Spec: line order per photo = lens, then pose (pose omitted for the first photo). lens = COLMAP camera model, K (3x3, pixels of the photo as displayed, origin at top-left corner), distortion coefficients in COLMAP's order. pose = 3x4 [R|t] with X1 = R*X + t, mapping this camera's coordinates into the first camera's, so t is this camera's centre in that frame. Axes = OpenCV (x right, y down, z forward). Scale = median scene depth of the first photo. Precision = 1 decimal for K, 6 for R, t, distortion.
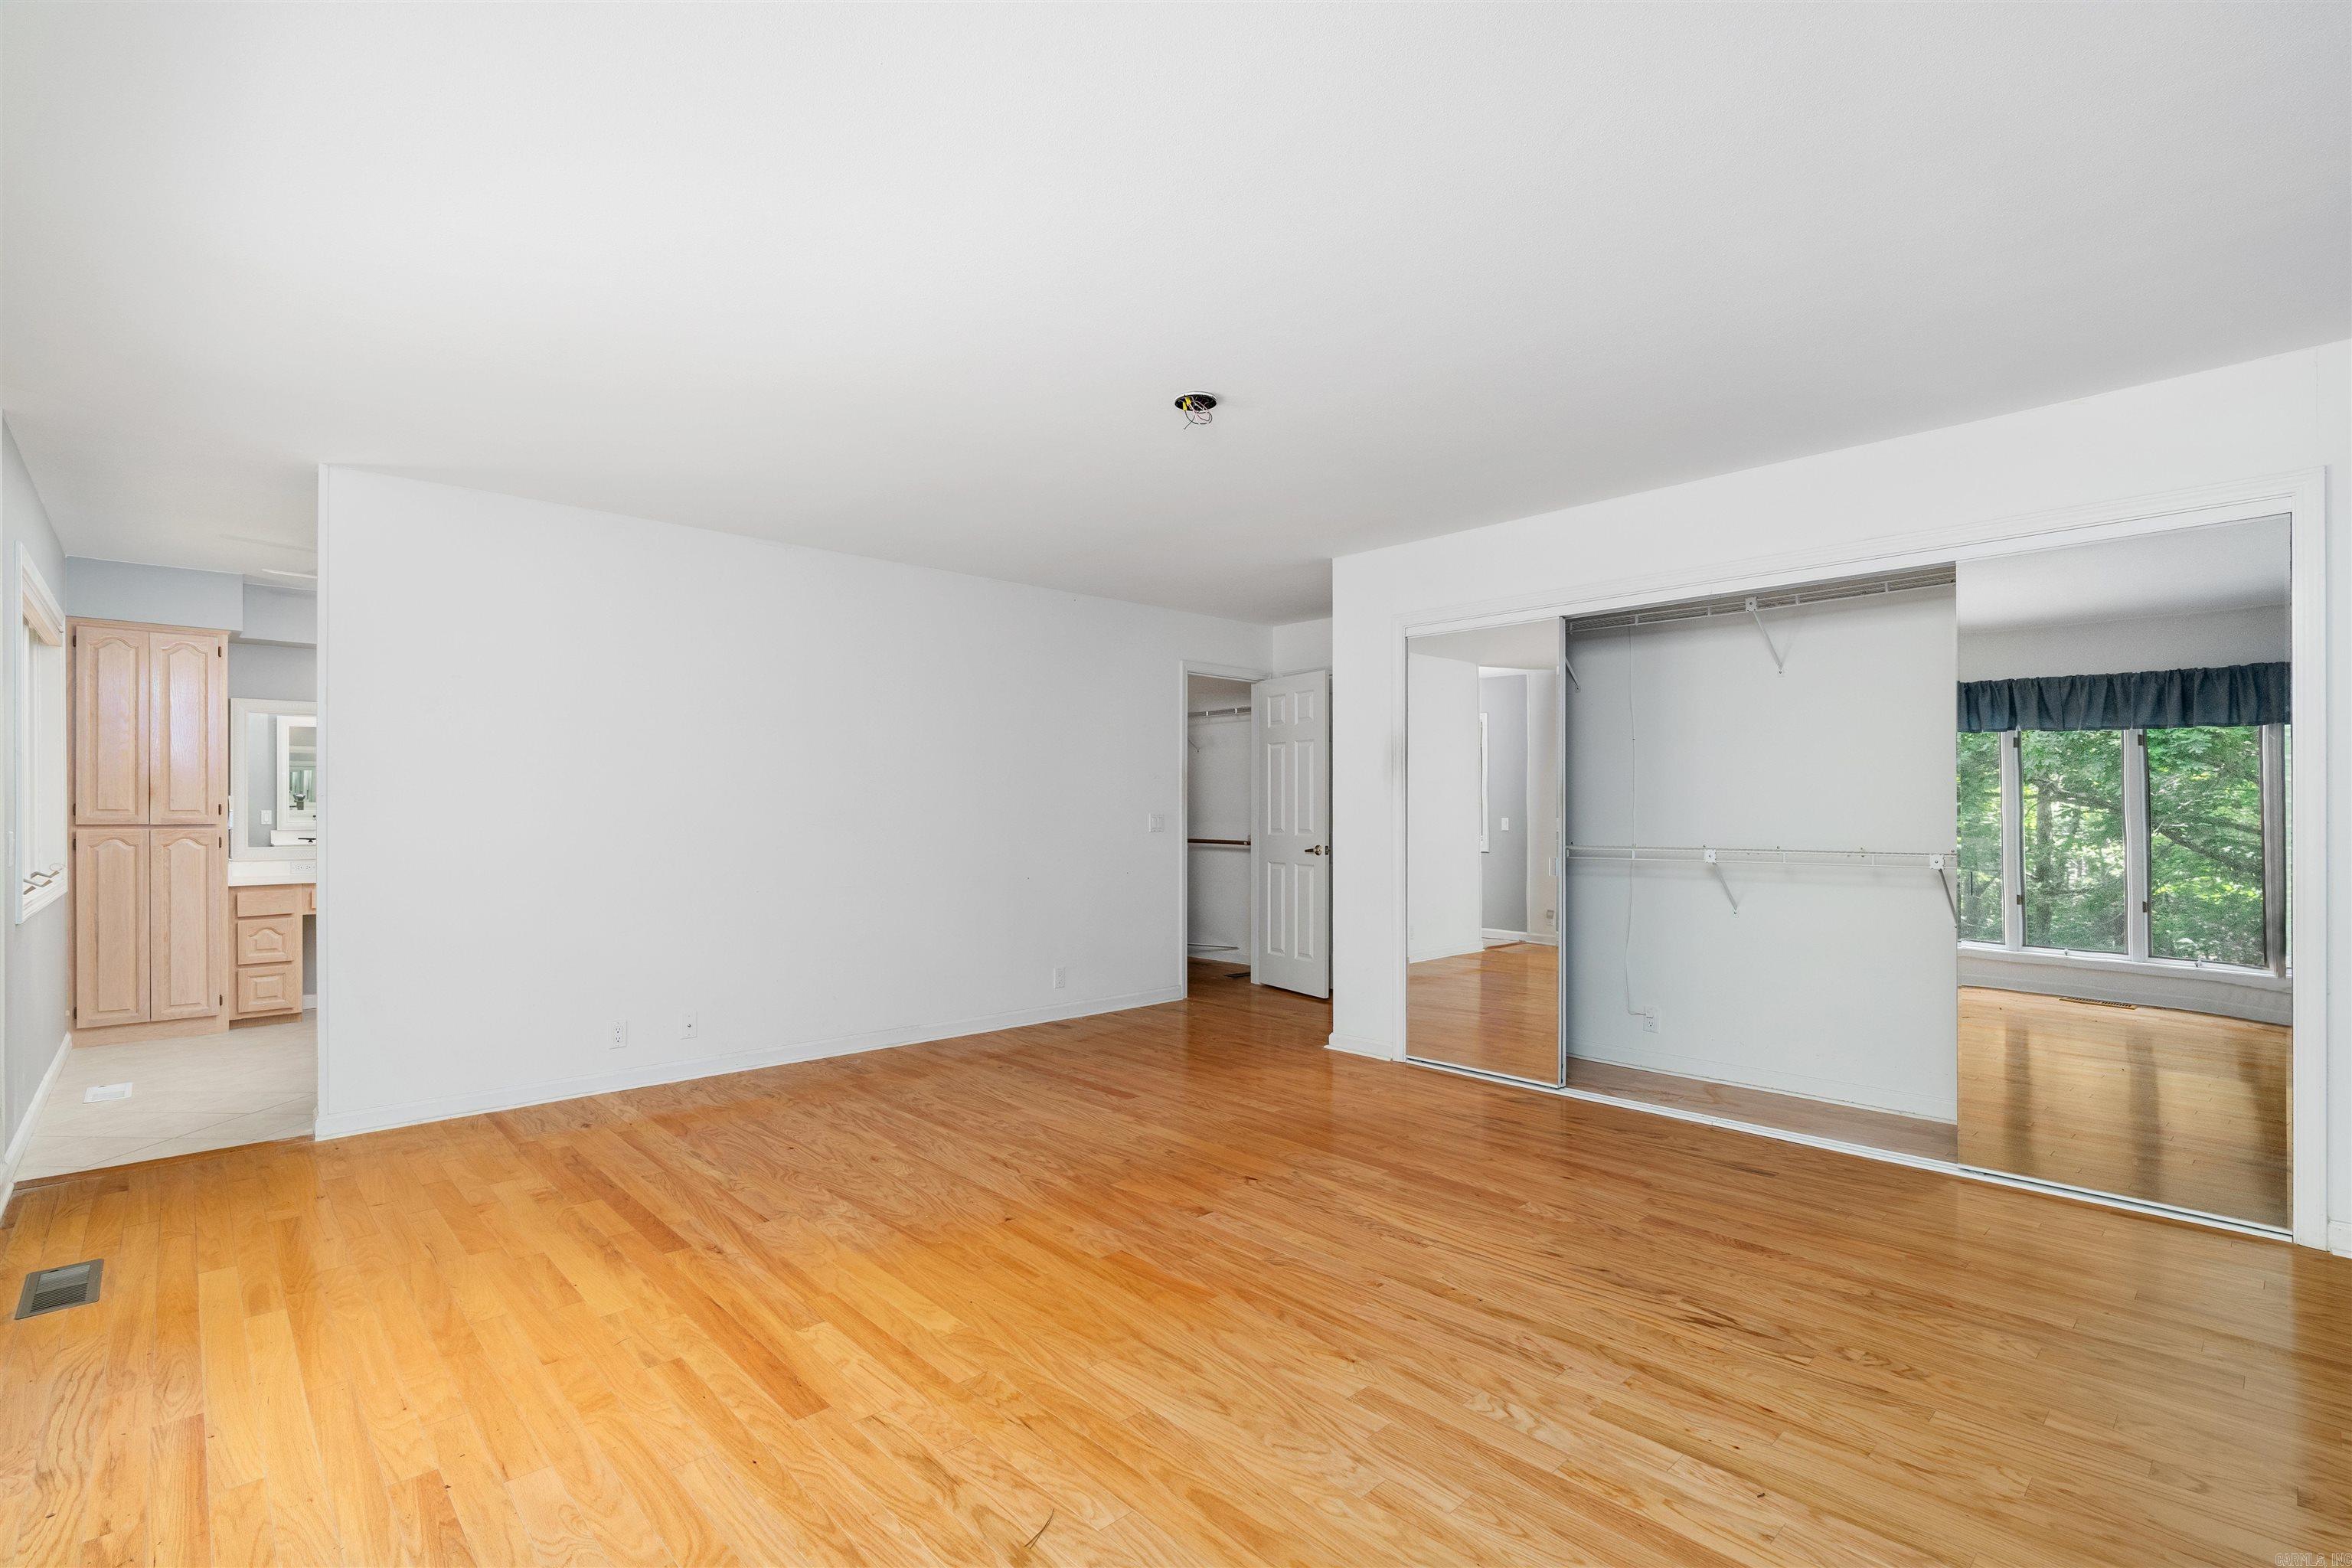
lens RADIAL K [[1081.5, 0, 1187.7], [0, 1081.5, 800.9], [0, 0, 1]] dist [-0.011574, 0.002521]
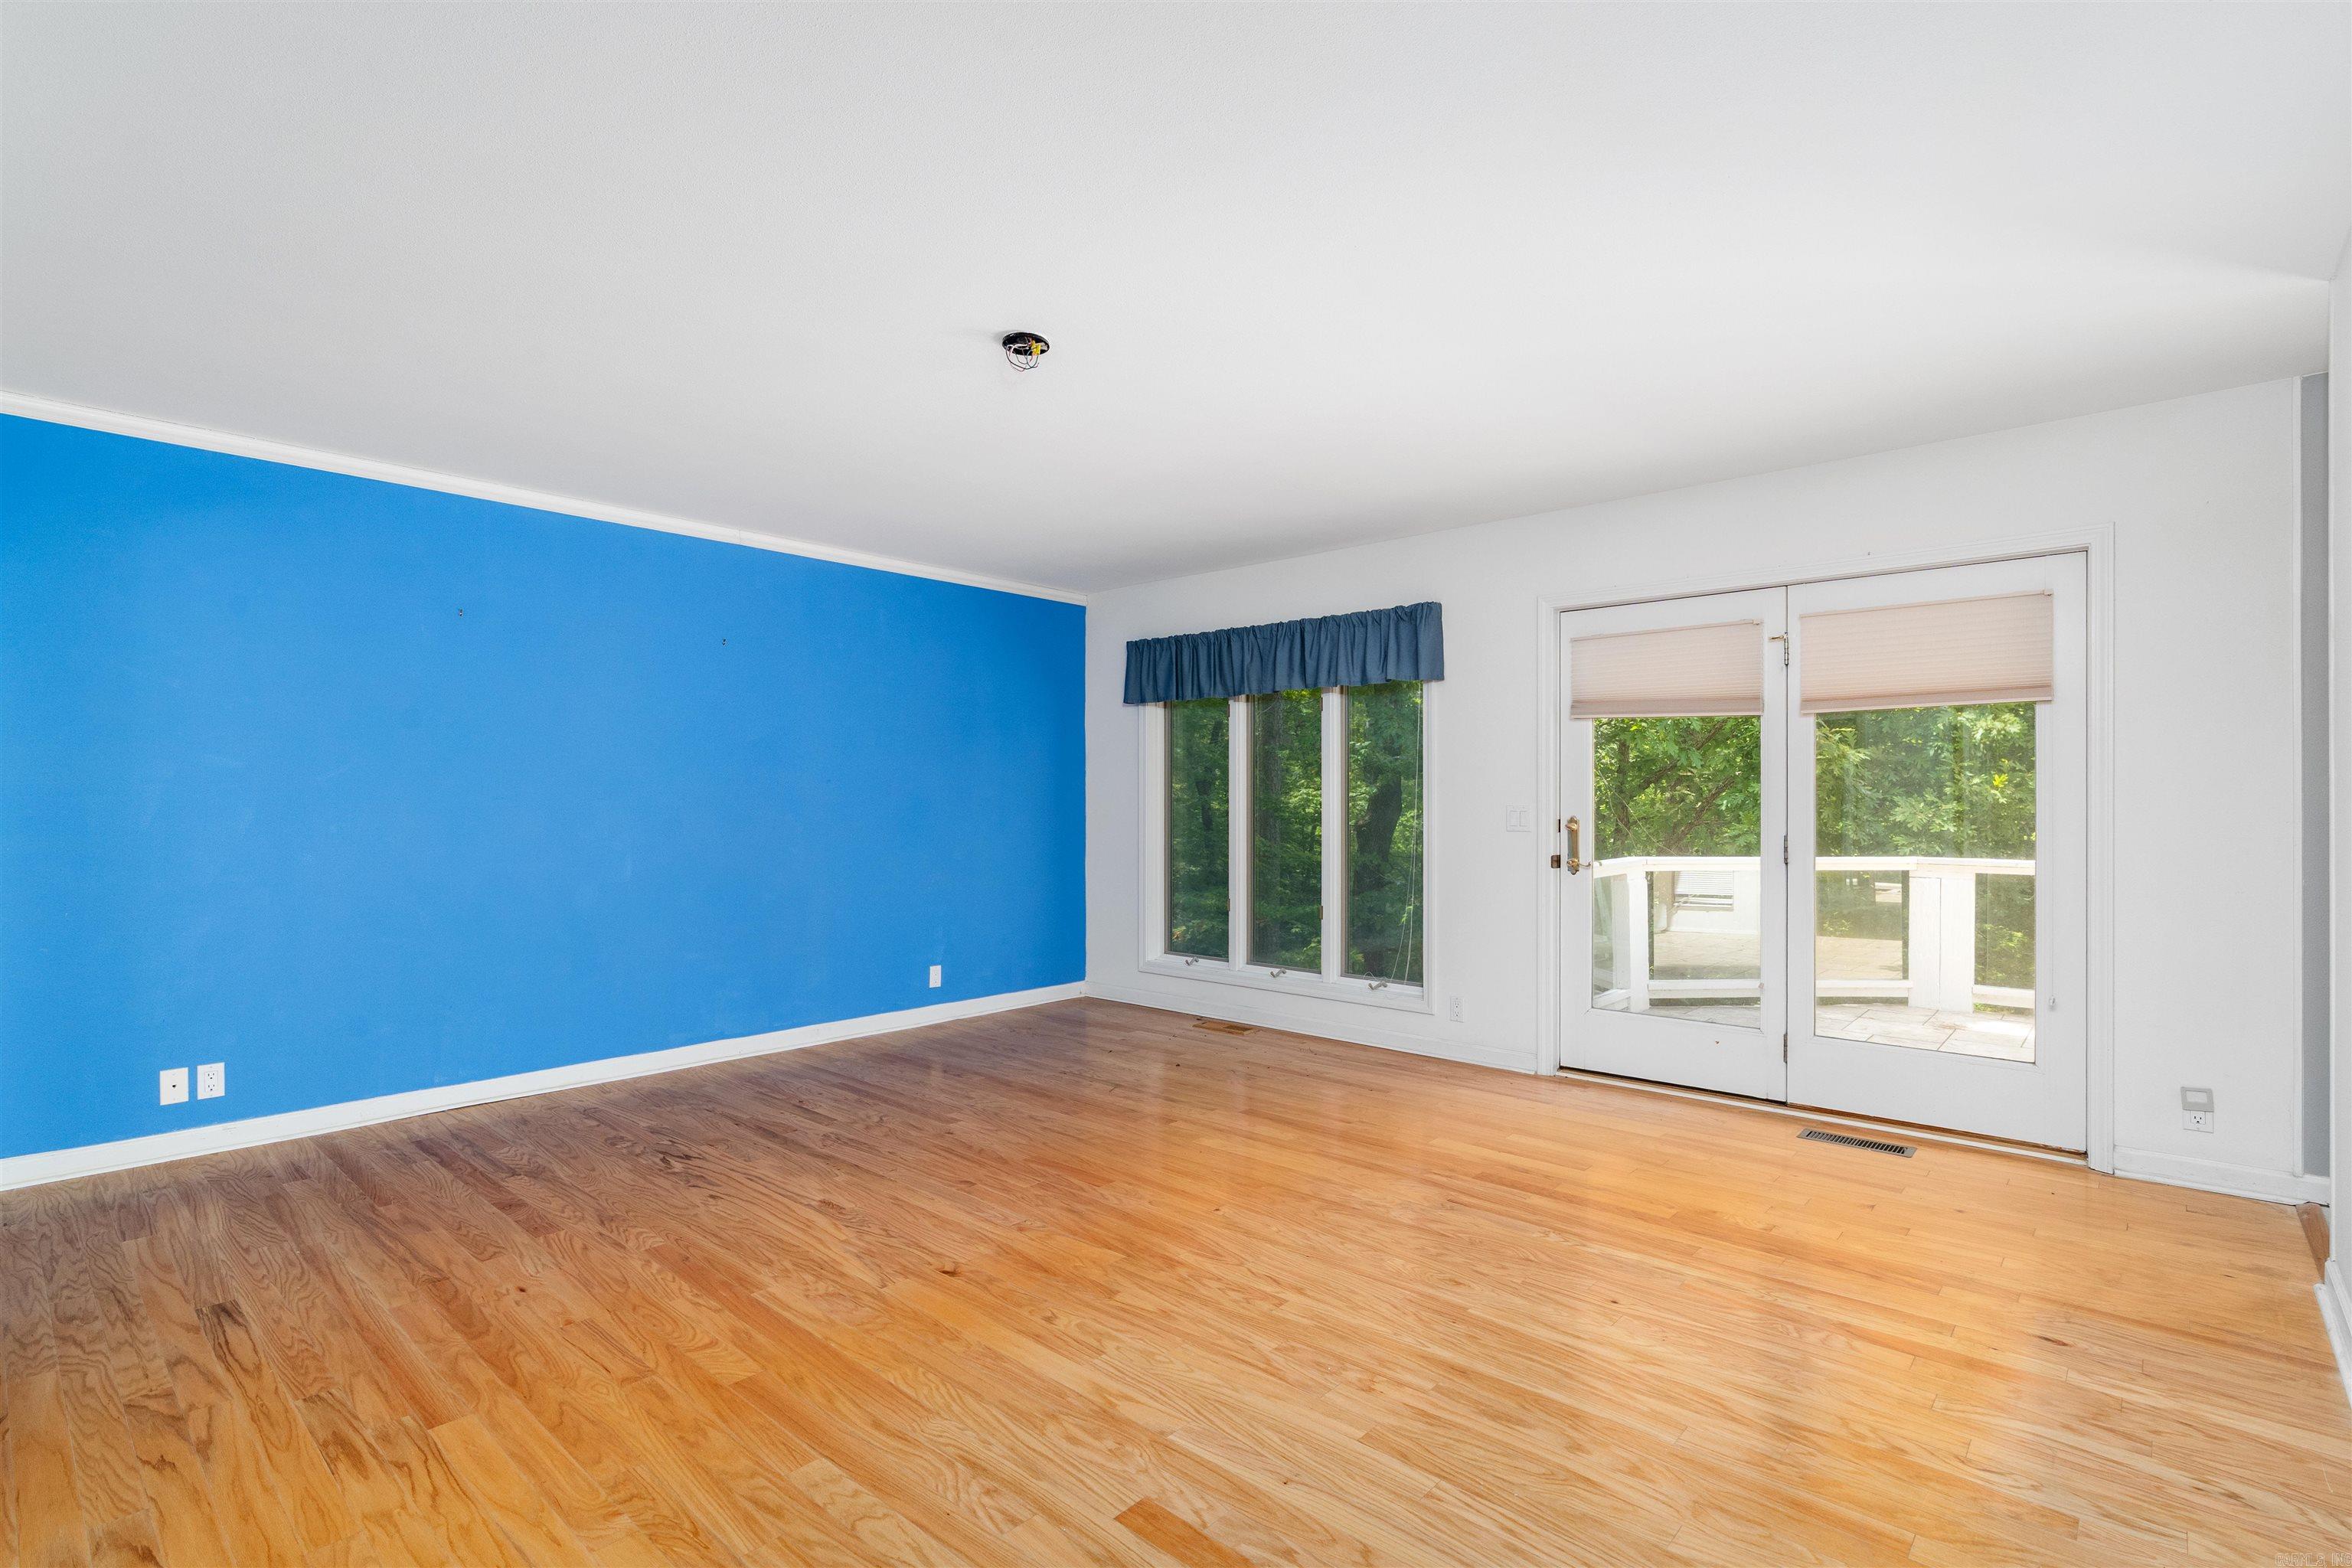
lens RADIAL K [[1081.5, 0, 1171.3], [0, 1081.5, 793.8], [0, 0, 1]] dist [-0.011574, 0.002521]
pose [[-0.997388, -0.000897, -0.072223, -0.042453], [0.000244, 0.999875, -0.015798, 0.014747], [0.072229, -0.015774, -0.997263, 1.677591]]
